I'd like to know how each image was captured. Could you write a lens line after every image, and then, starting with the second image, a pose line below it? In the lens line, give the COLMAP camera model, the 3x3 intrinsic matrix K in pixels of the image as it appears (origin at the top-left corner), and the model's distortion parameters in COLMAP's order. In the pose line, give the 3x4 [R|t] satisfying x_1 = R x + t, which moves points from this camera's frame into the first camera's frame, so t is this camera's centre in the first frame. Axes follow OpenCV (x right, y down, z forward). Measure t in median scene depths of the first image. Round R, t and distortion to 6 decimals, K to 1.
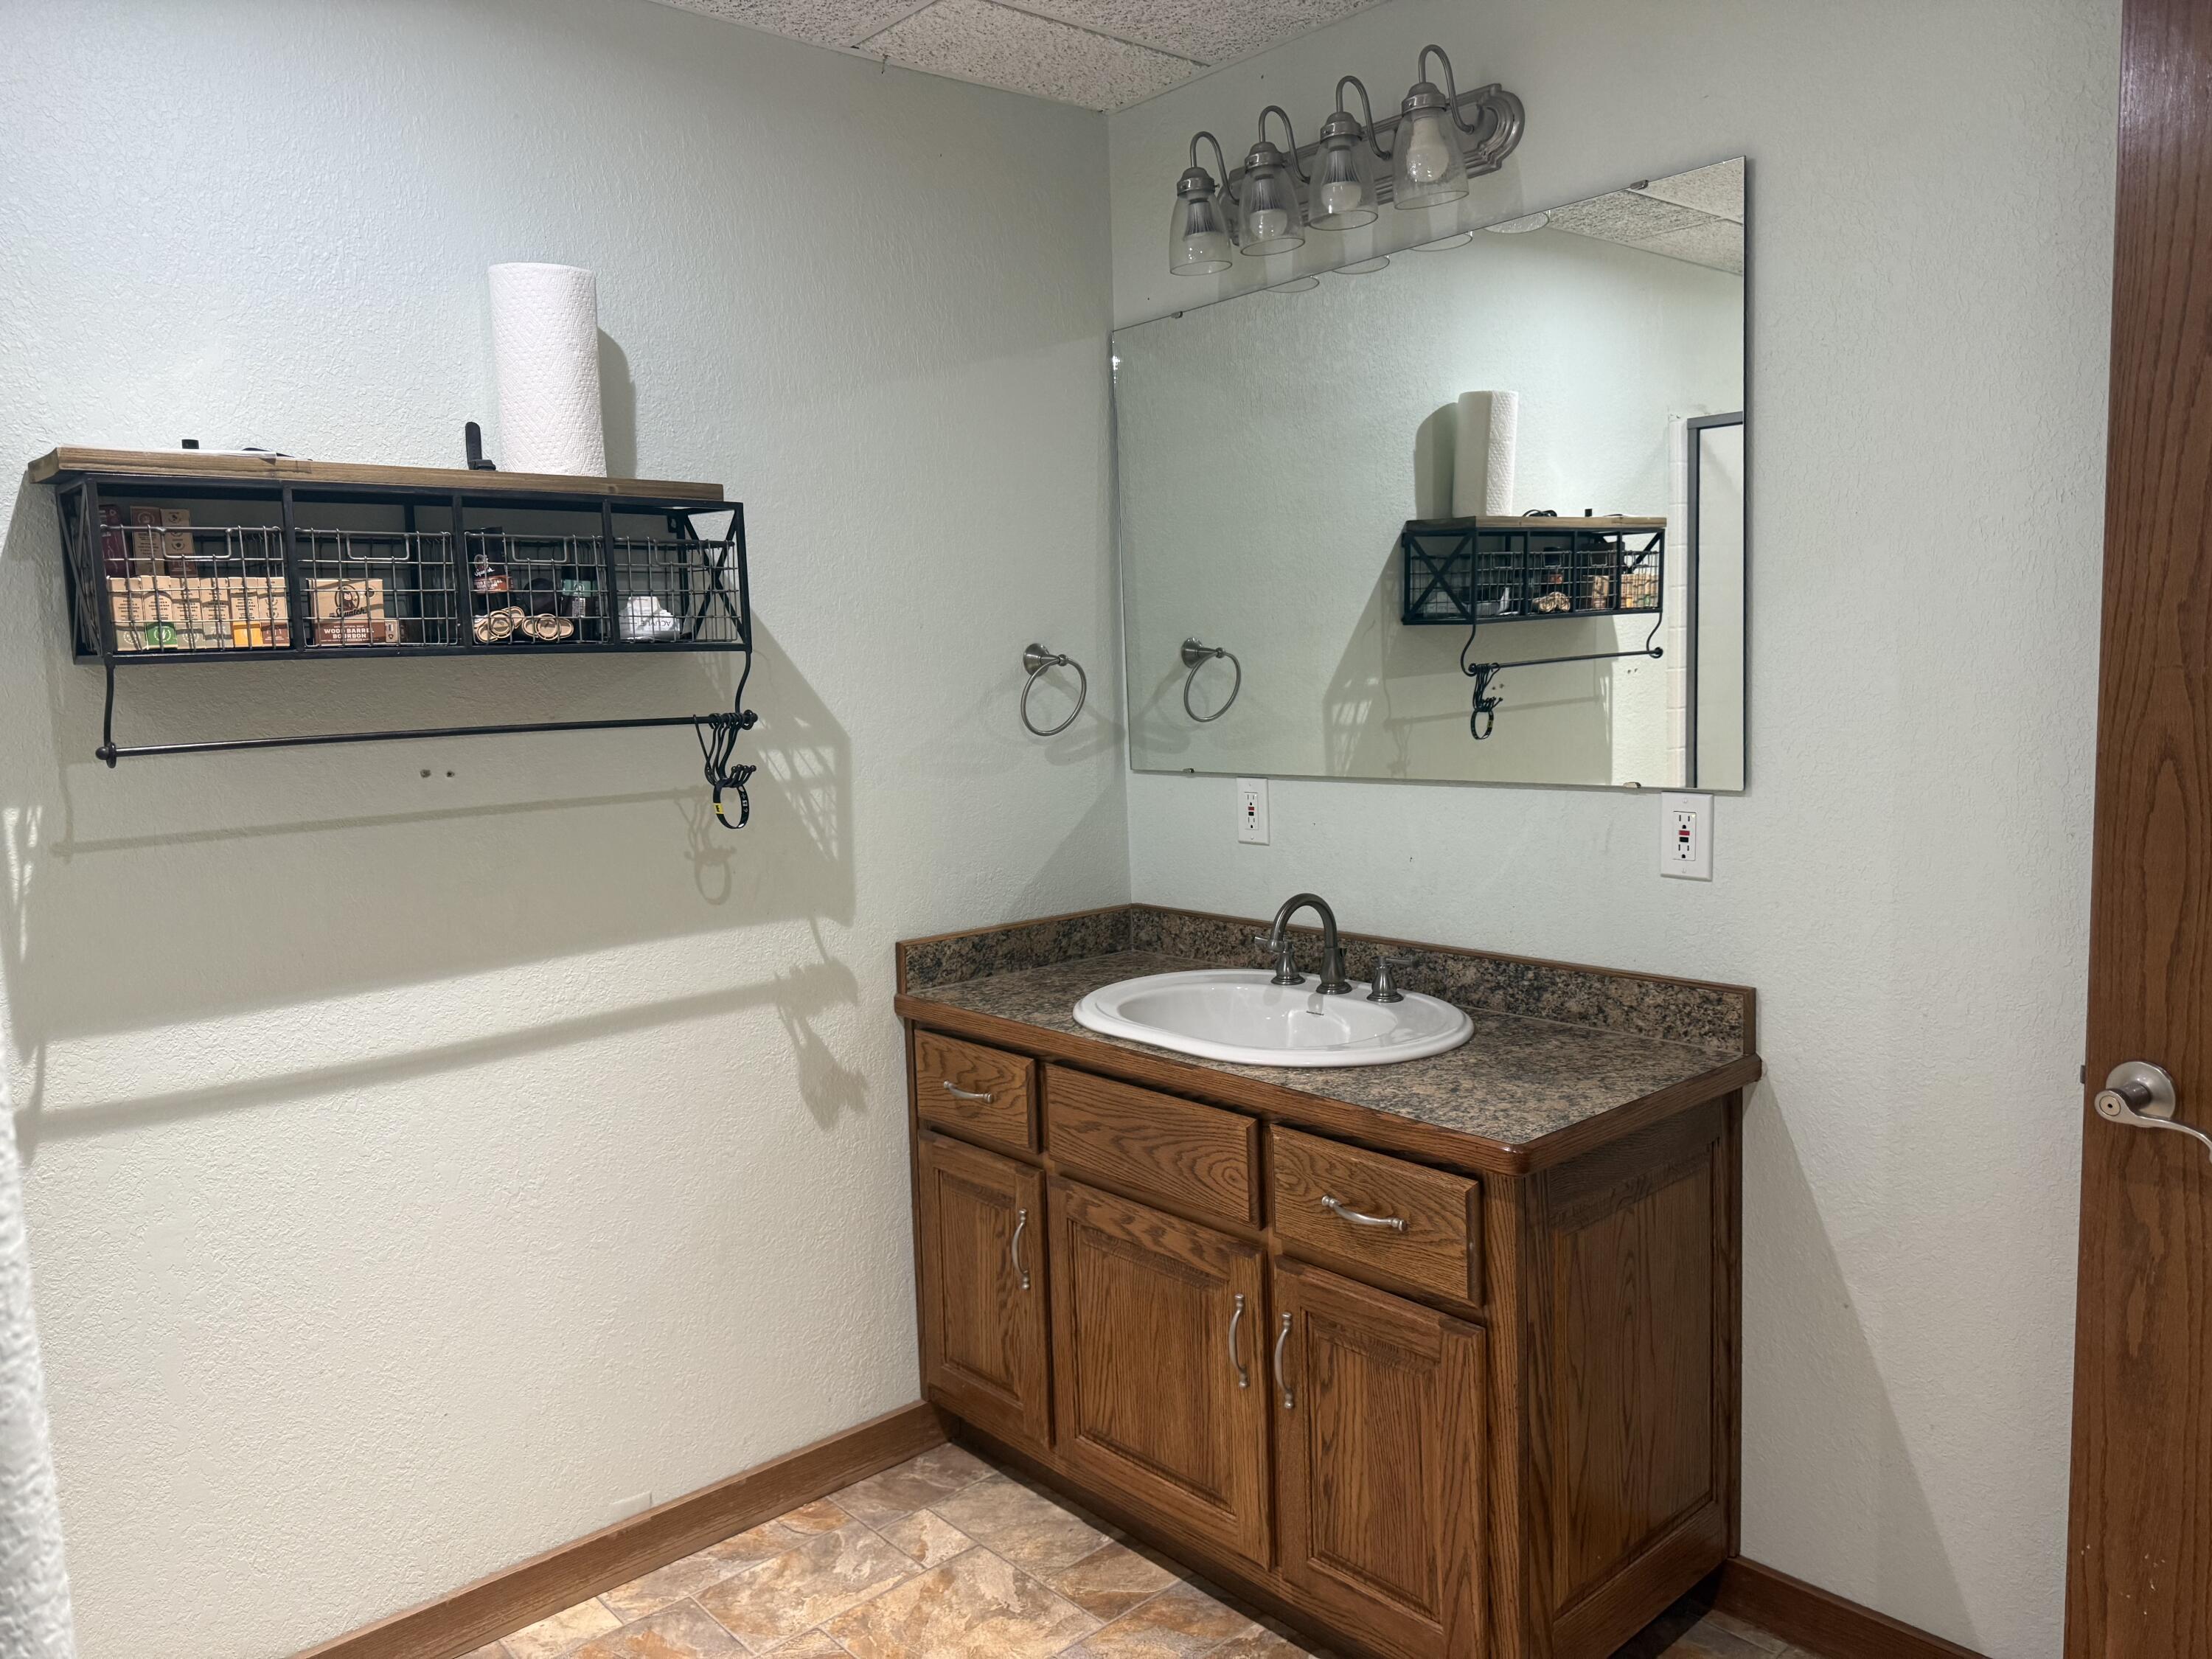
lens RADIAL K [[1562.4, 0, 1106.0], [0, 1562.4, 829.5], [0, 0, 1]] dist [0.114370, -0.150934]
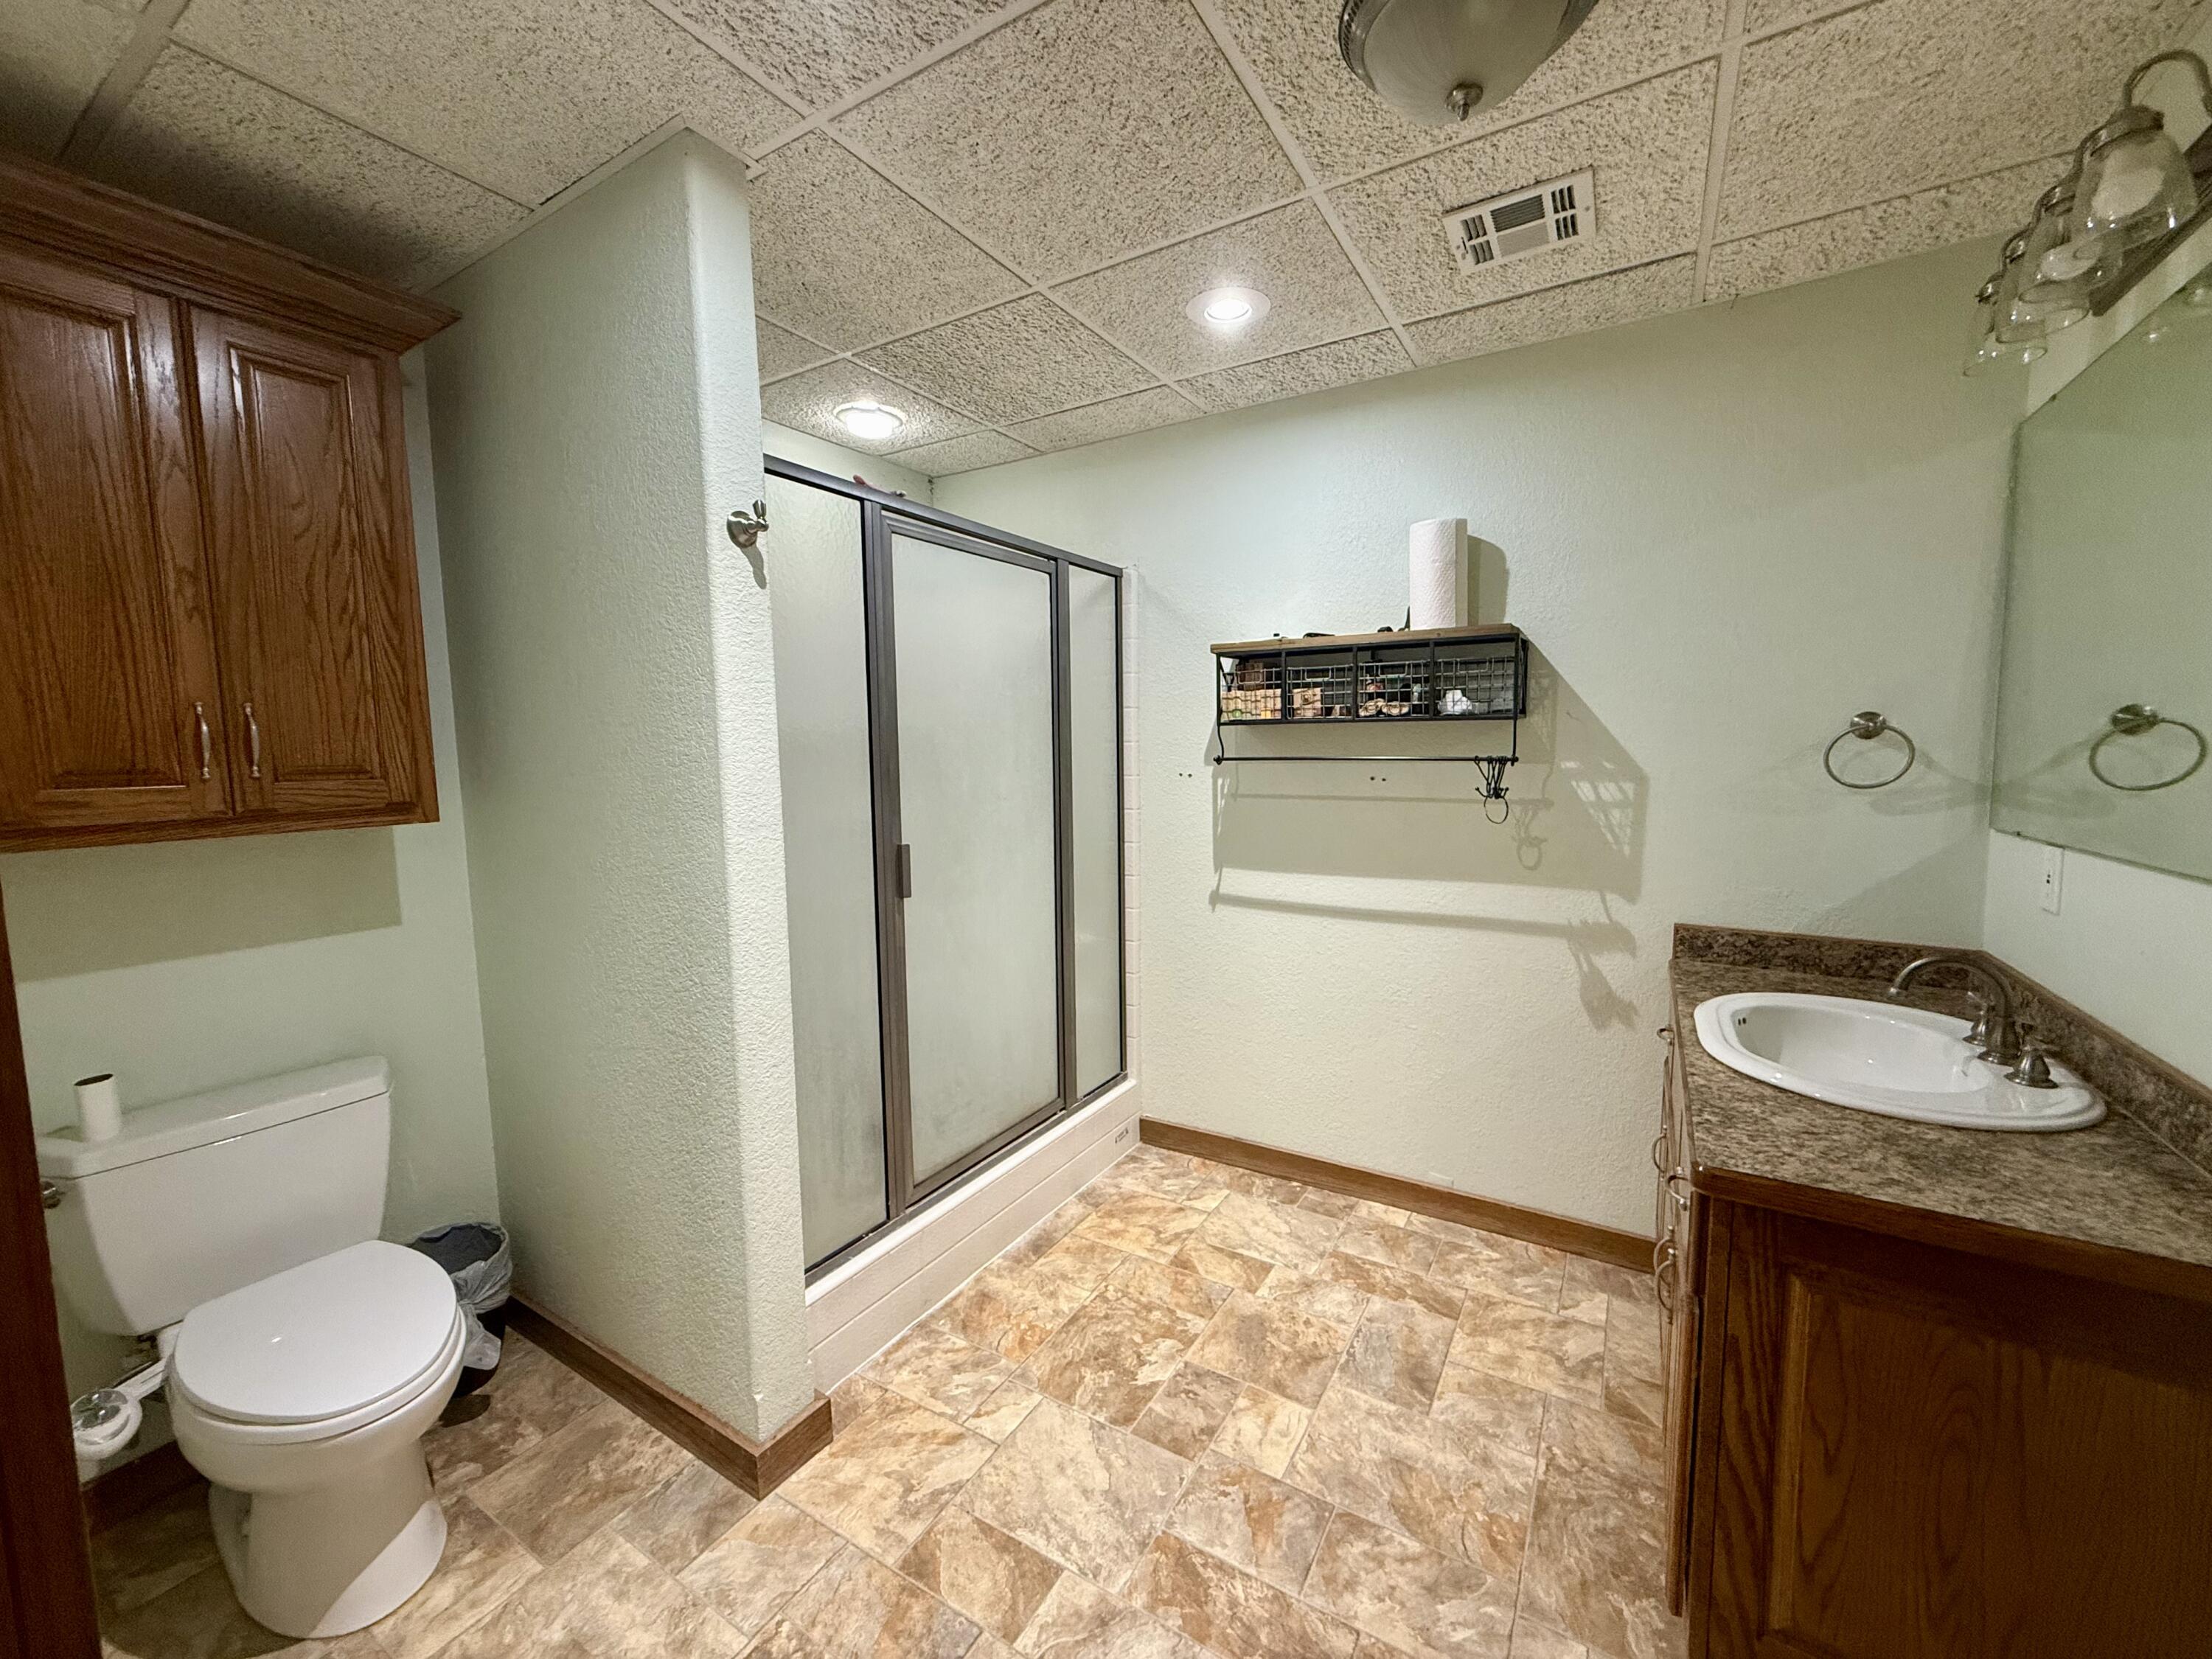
lens RADIAL K [[887.5, 0, 1100.7], [0, 887.5, 827.0], [0, 0, 1]] dist [0.007498, -0.000266]
pose [[0.292623, 0.120623, -0.948589, 0.558101], [-0.104505, 0.990104, 0.093664, -0.042625], [0.950500, 0.071725, 0.302333, 0.298334]]
